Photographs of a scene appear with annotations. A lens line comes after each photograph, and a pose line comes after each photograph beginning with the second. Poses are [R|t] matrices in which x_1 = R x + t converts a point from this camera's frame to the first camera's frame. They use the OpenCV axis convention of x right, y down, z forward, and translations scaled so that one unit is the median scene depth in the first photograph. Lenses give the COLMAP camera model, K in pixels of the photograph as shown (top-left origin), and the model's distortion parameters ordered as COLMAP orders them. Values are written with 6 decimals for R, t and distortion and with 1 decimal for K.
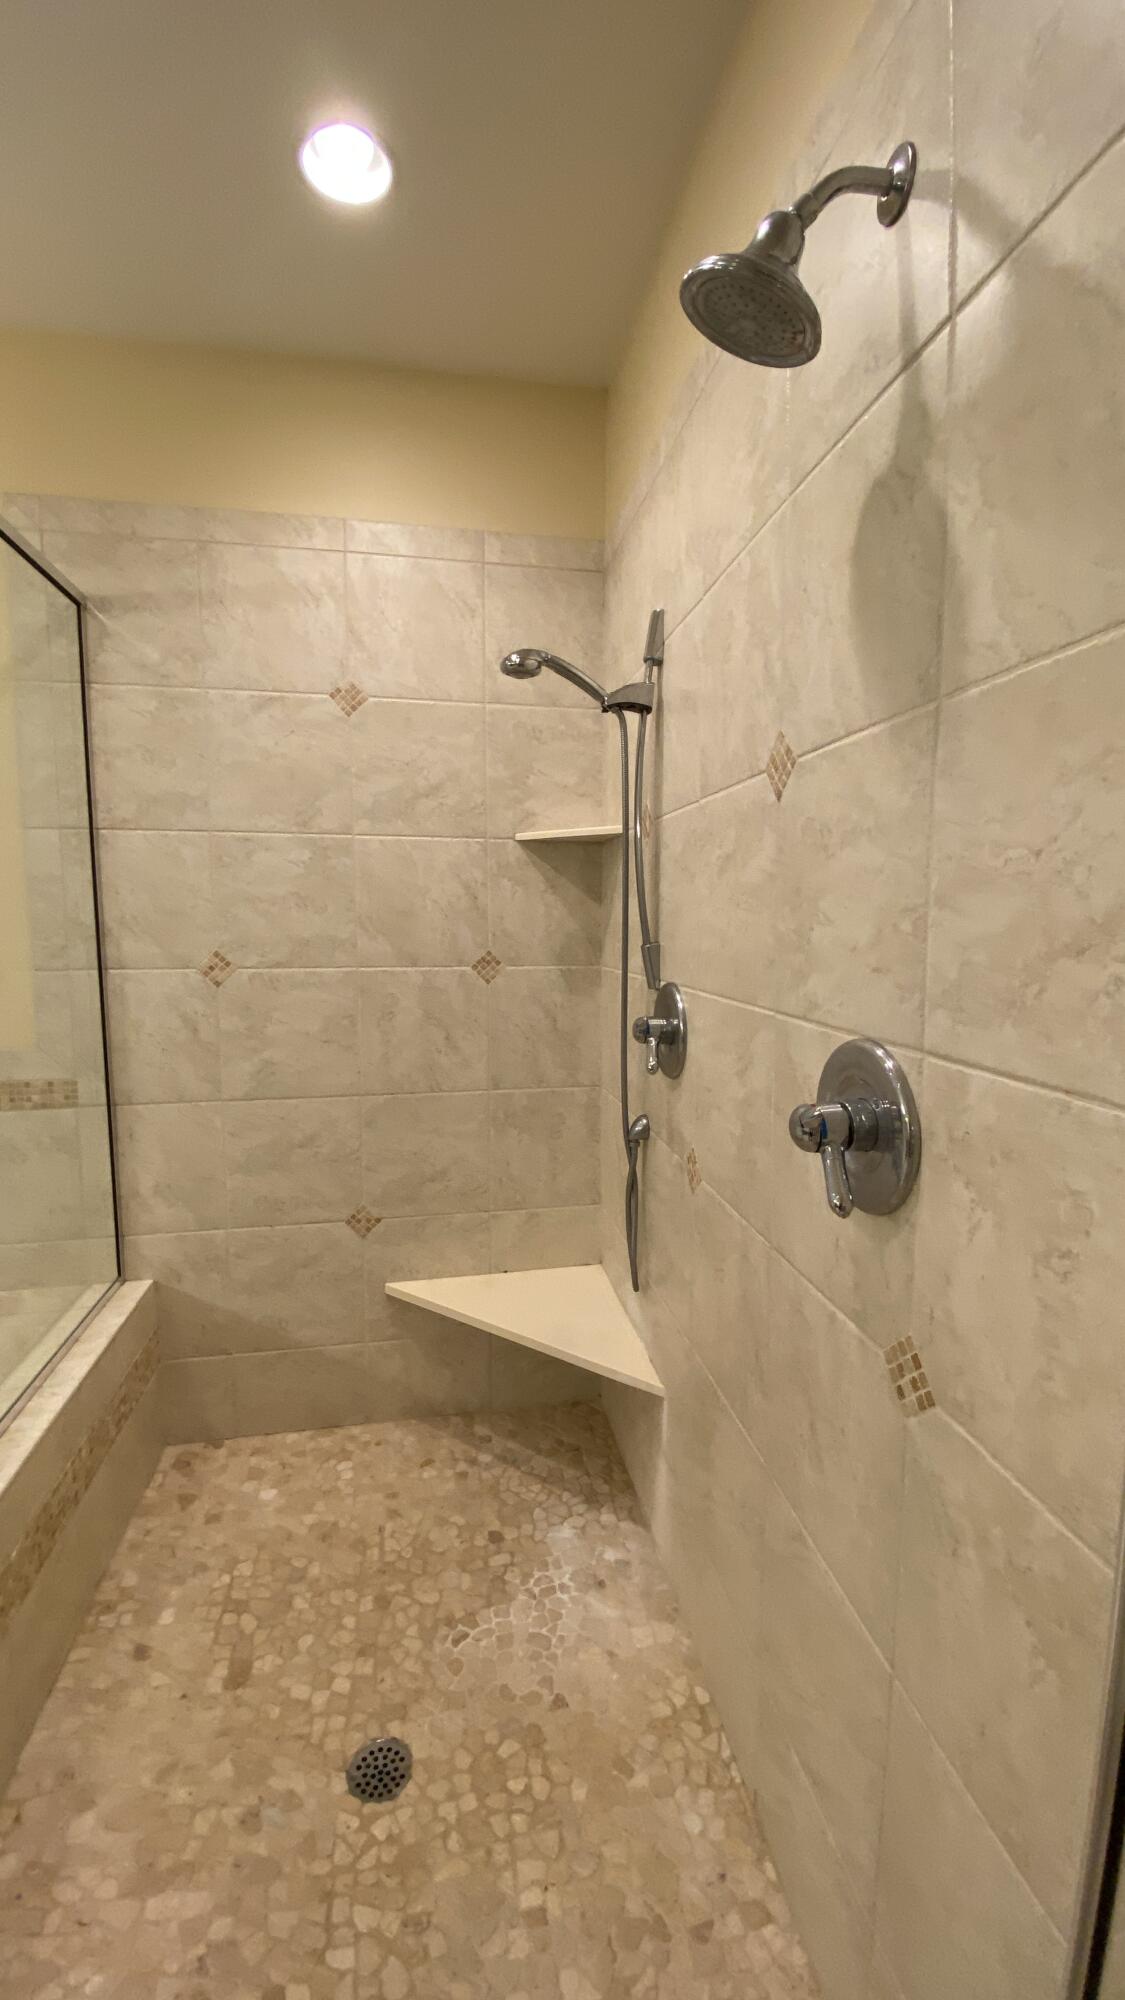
lens RADIAL K [[807.9, 0, 572.2], [0, 807.9, 998.9], [0, 0, 1]] dist [0.017007, -0.018520]
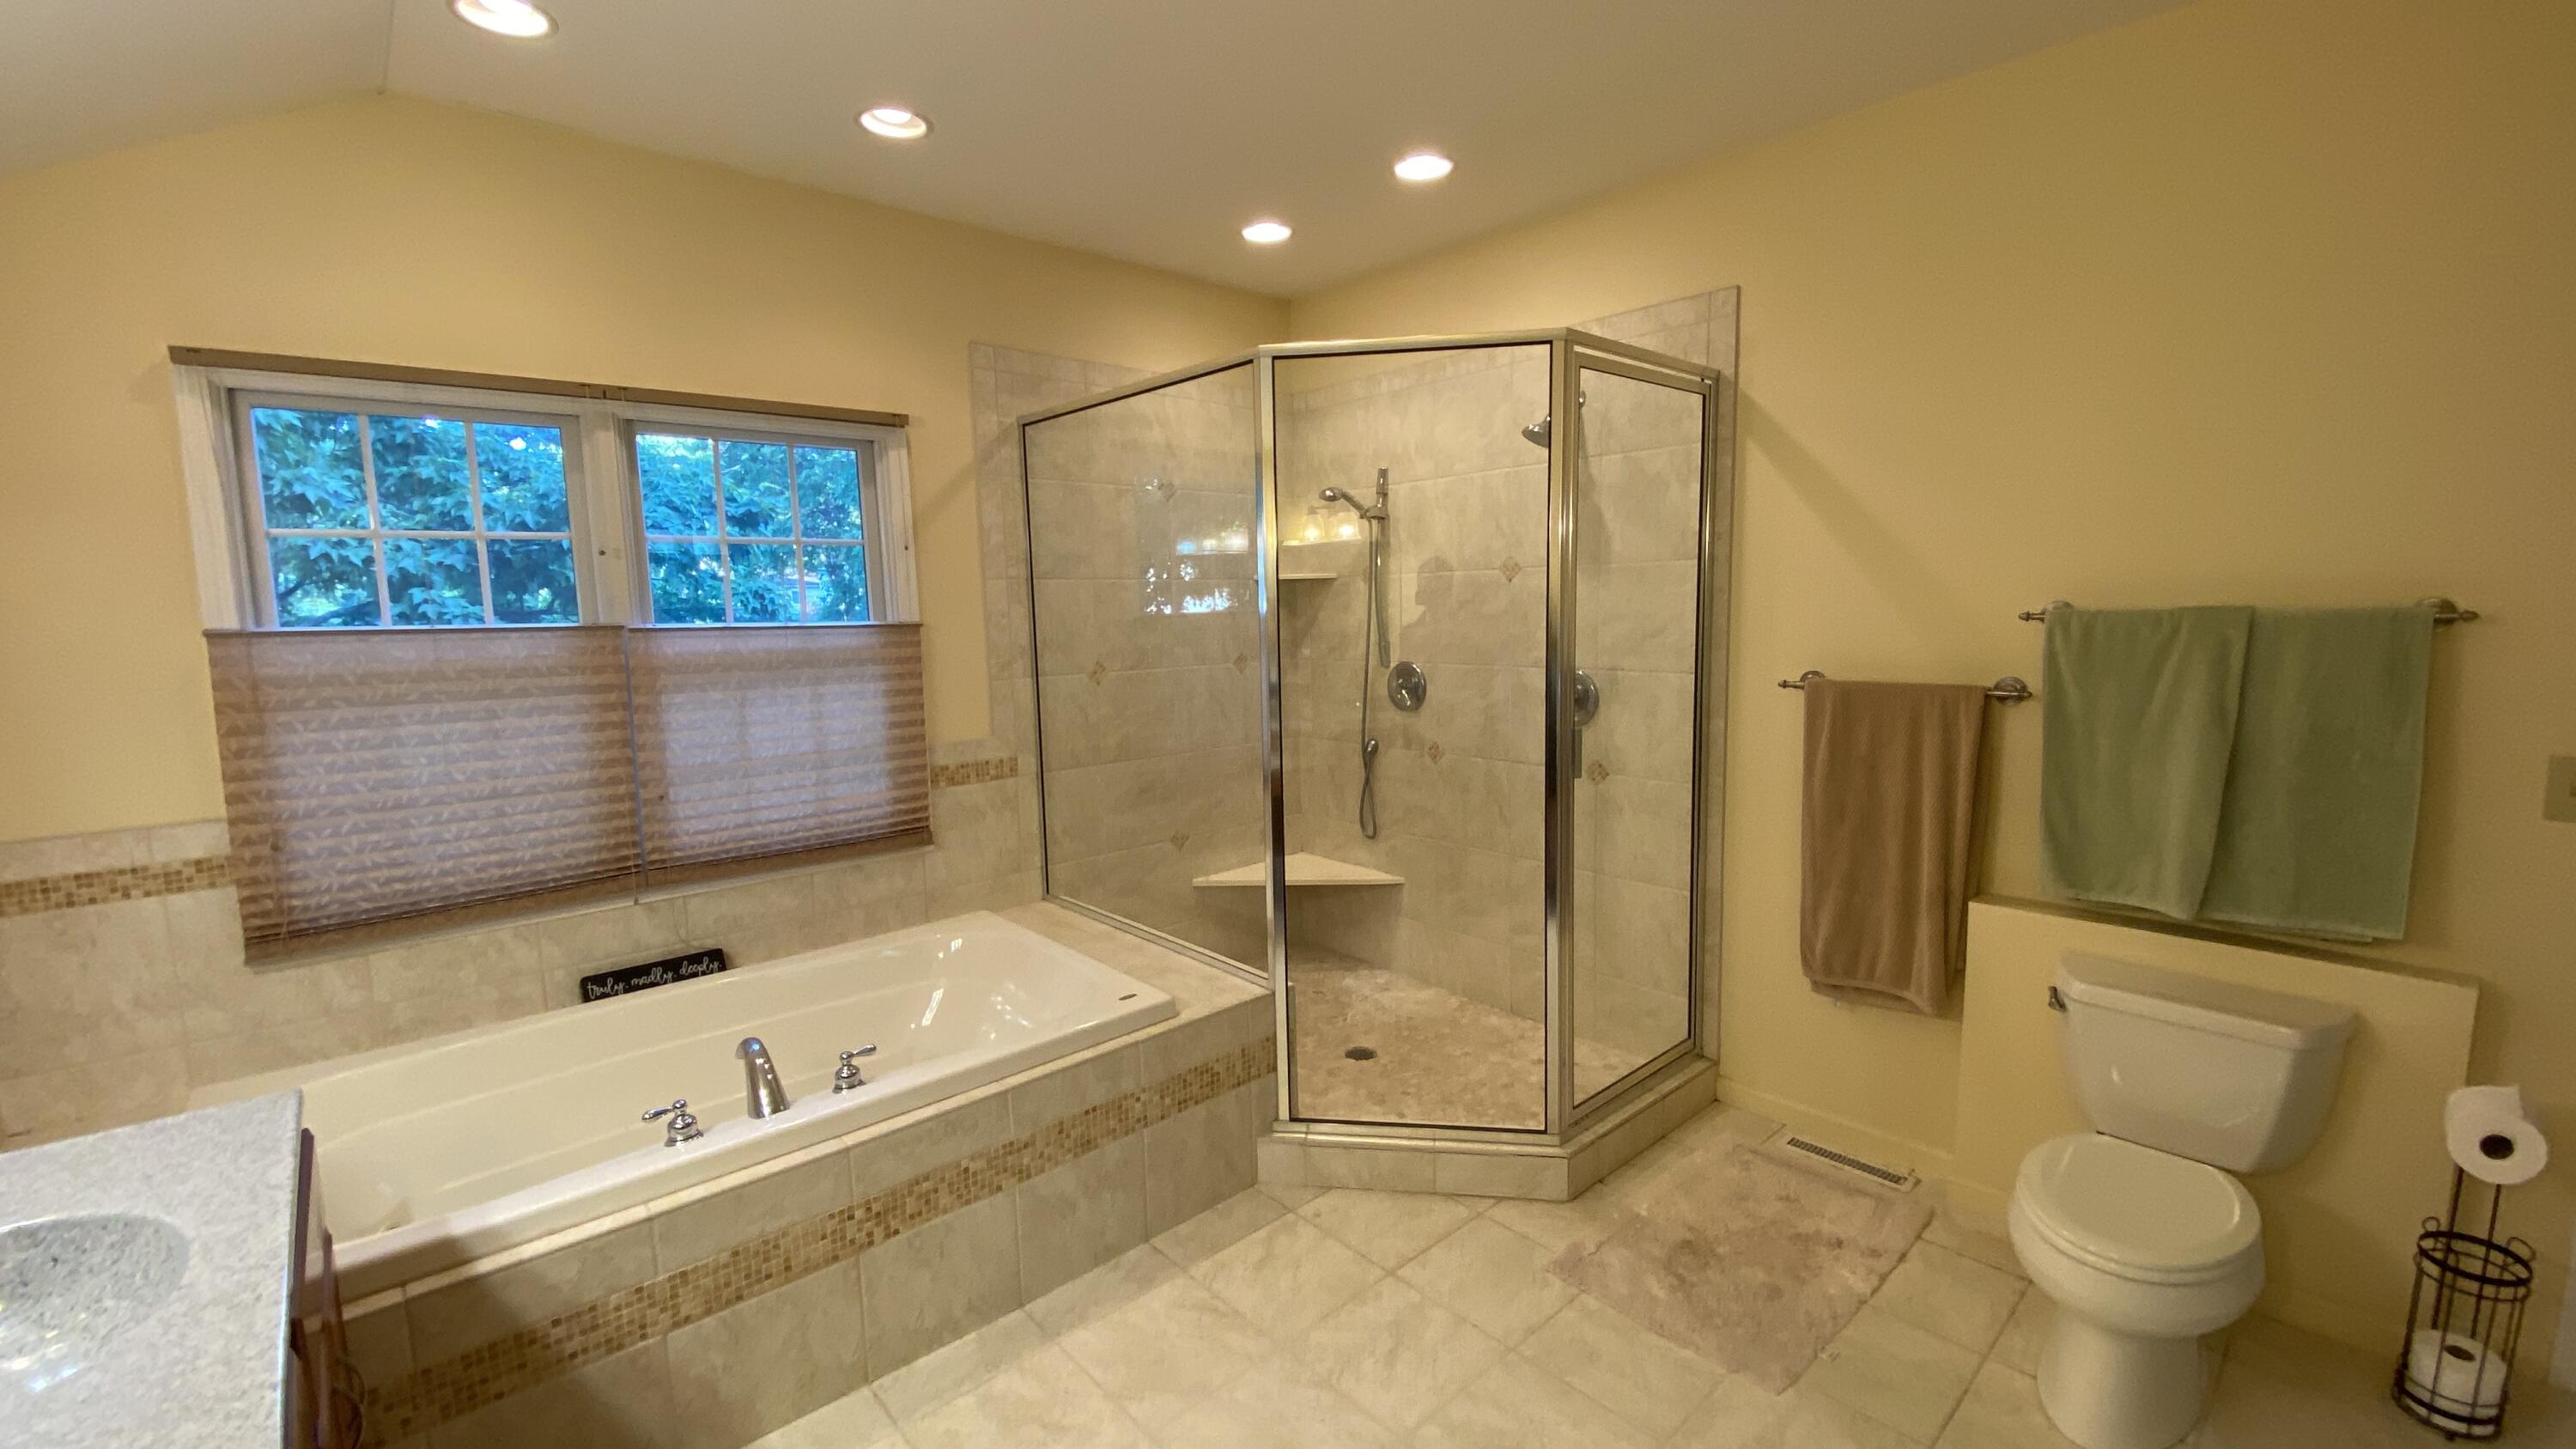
lens RADIAL K [[1020.7, 0, 1285.5], [0, 1020.7, 724.0], [0, 0, 1]] dist [0.006886, -0.002533]
pose [[0.850324, -0.082182, 0.519803, -1.147773], [0.077092, 0.996528, 0.031441, 0.024336], [-0.520582, 0.013337, 0.853707, -0.761144]]
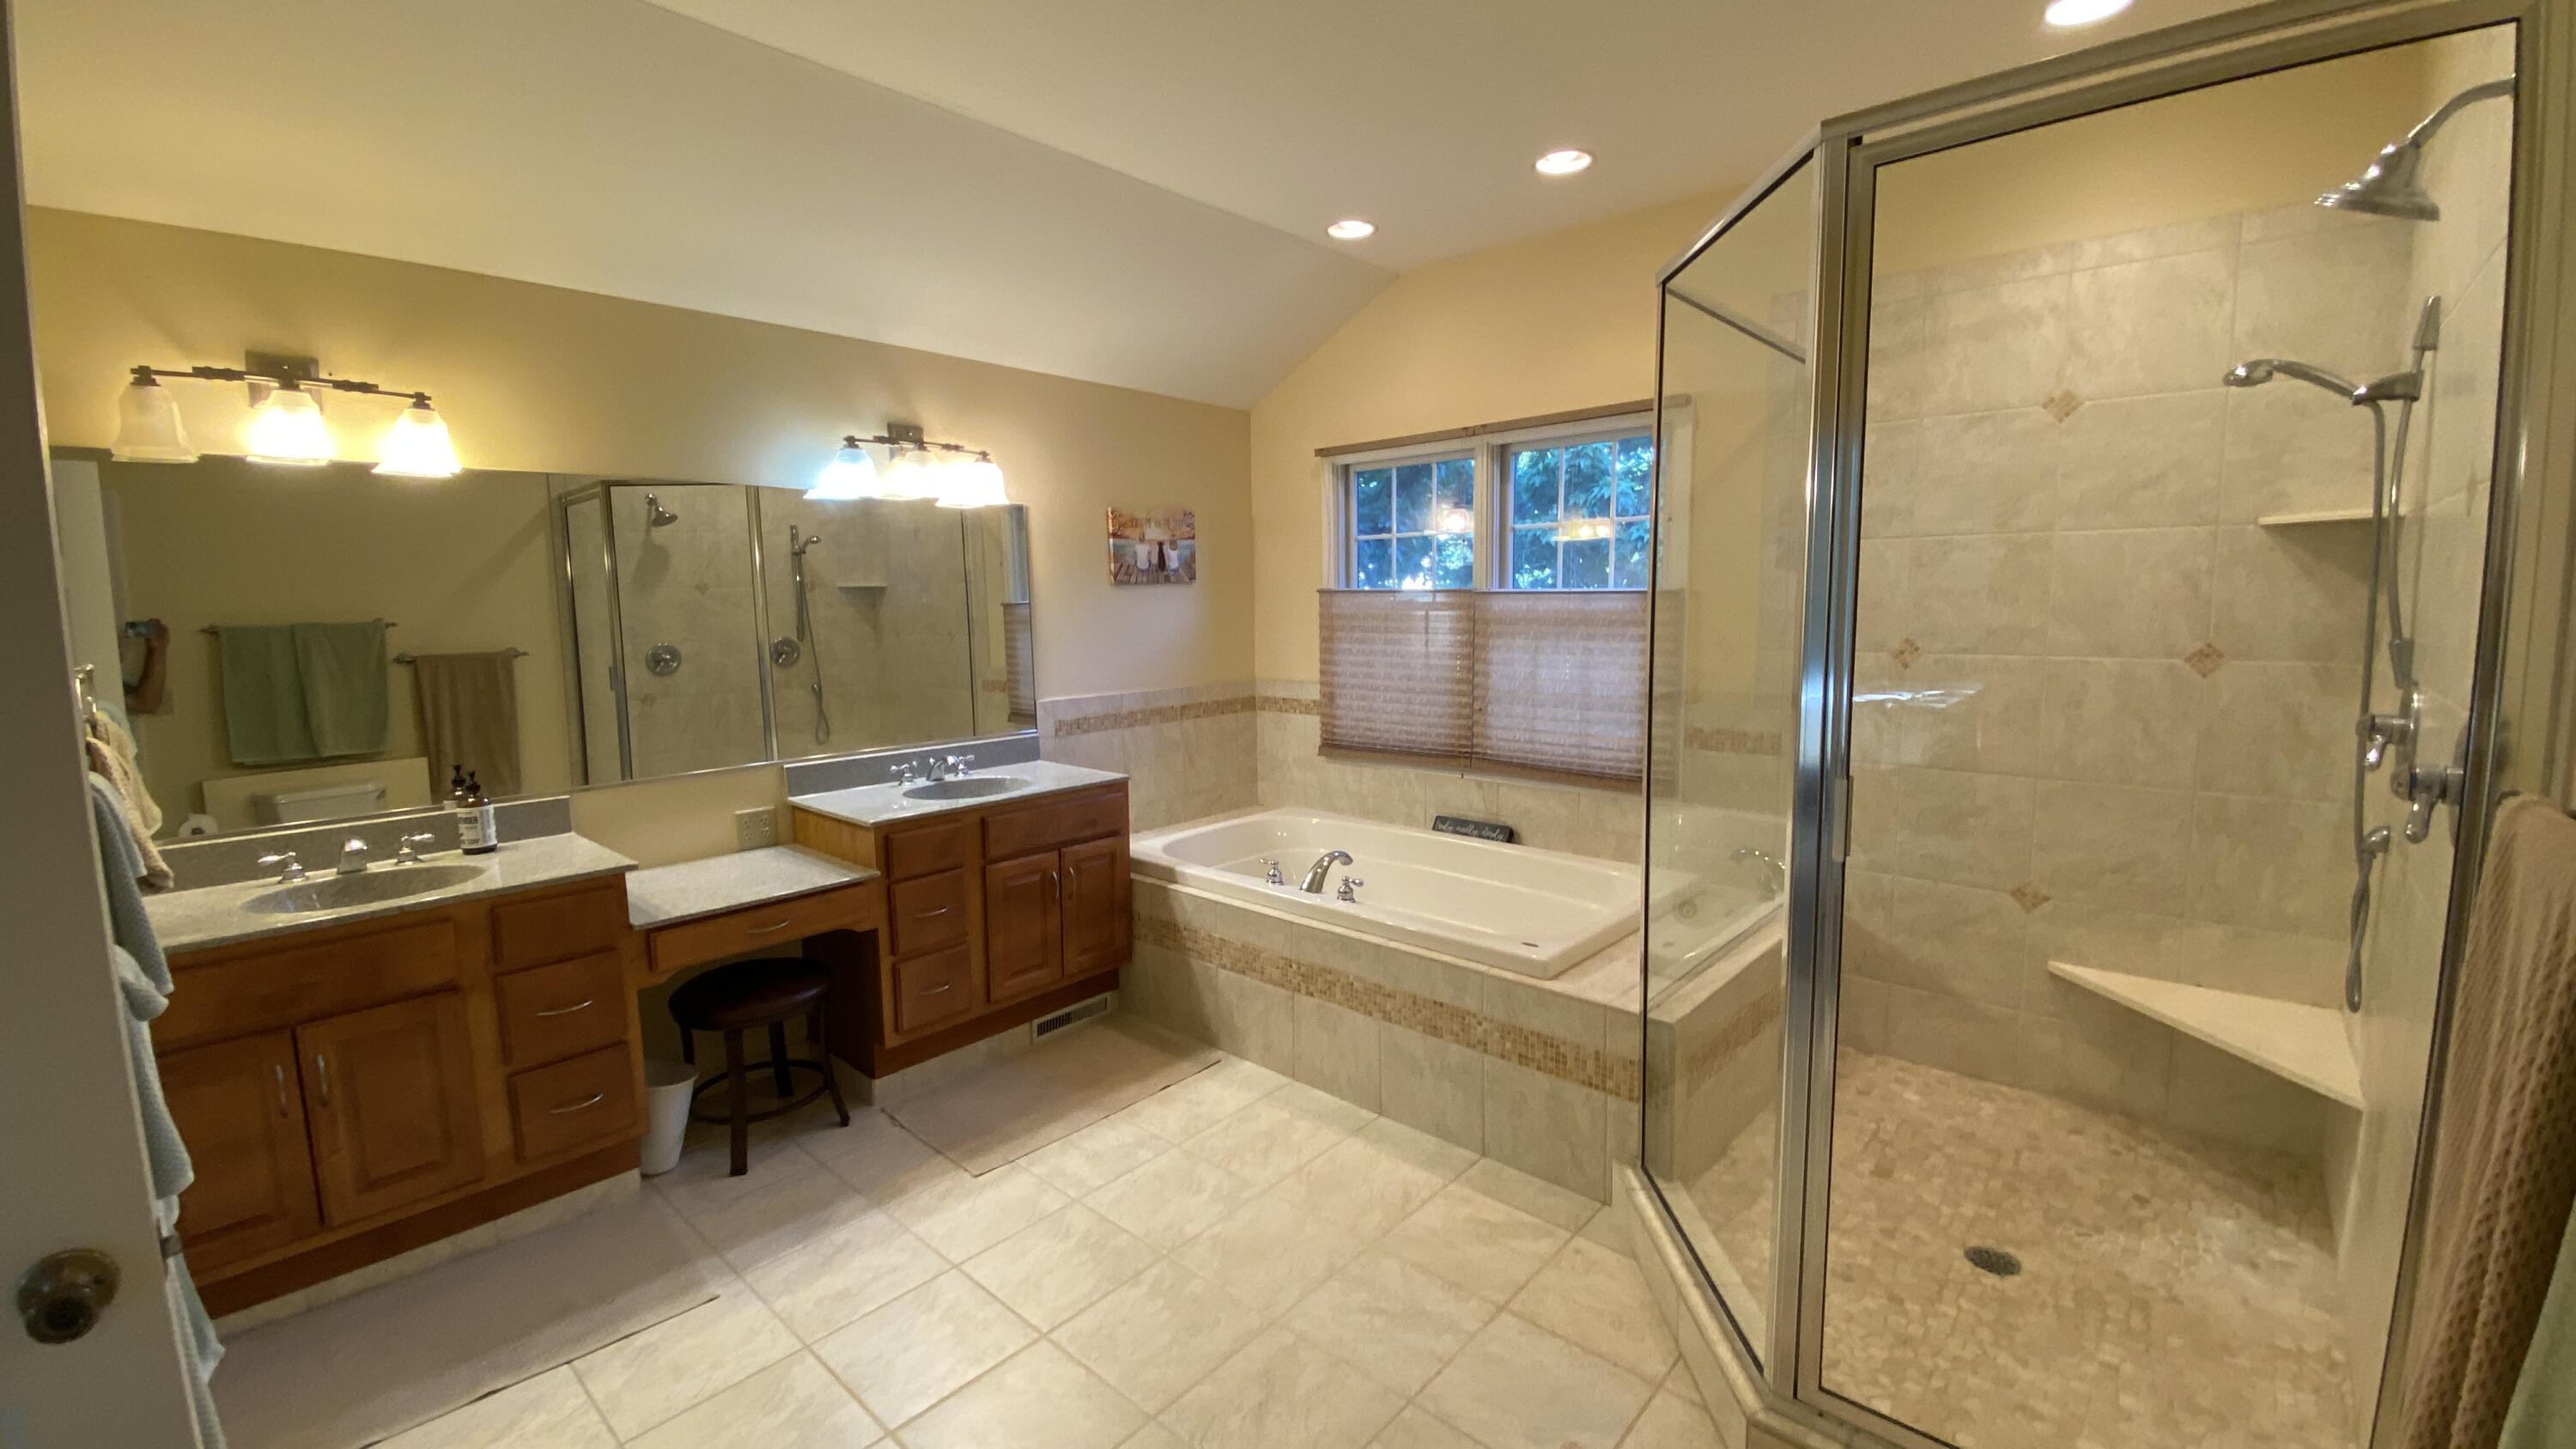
lens RADIAL K [[1040.8, 0, 1289.3], [0, 1040.8, 720.5], [0, 0, 1]] dist [0.017007, -0.018520]
pose [[0.613417, 0.081647, -0.785527, 0.223634], [-0.066498, 0.996449, 0.051641, 0.044110], [0.786954, 0.020559, 0.616669, -0.673566]]
